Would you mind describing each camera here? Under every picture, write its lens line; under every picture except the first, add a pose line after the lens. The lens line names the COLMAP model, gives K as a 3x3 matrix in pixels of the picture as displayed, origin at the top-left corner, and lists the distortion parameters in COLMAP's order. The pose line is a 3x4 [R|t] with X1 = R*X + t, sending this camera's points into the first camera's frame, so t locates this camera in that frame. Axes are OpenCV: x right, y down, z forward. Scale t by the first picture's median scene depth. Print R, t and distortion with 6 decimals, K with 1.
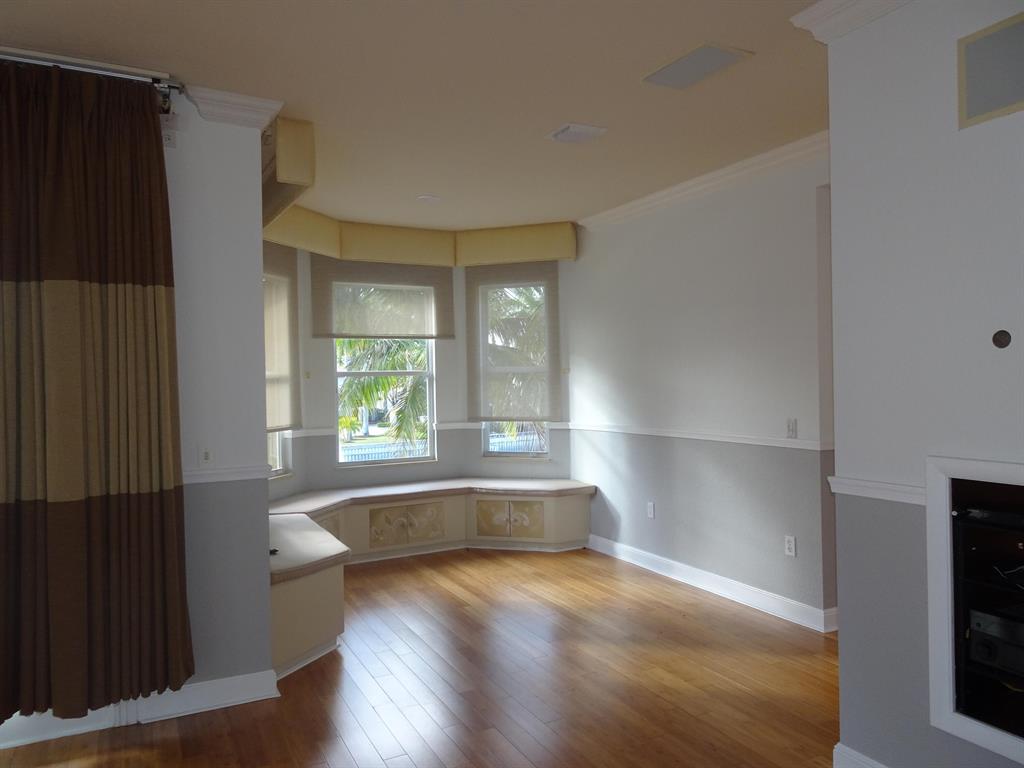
lens RADIAL K [[728.7, 0, 532.4], [0, 728.7, 381.3], [0, 0, 1]] dist [0.011588, -0.004836]
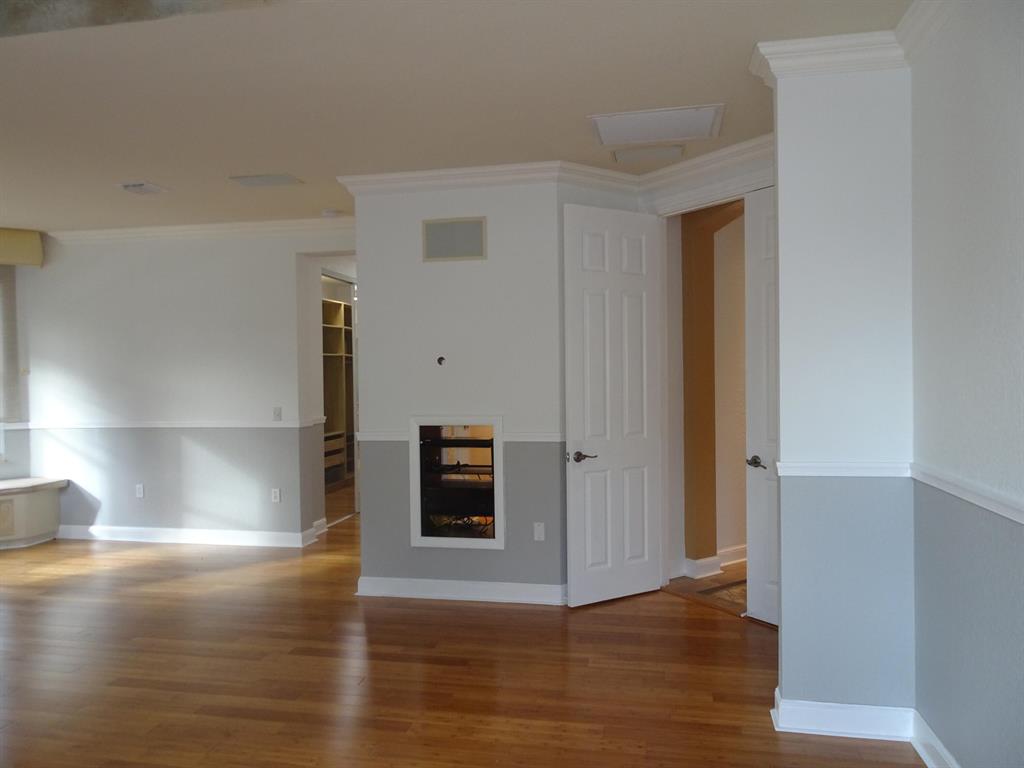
lens RADIAL K [[728.7, 0, 512.3], [0, 728.7, 383.1], [0, 0, 1]] dist [0.011588, -0.004836]
pose [[0.642961, -0.002037, 0.765897, -0.327514], [0.004324, 0.999990, -0.000971, 0.004699], [-0.765887, 0.003936, 0.642963, -0.209911]]
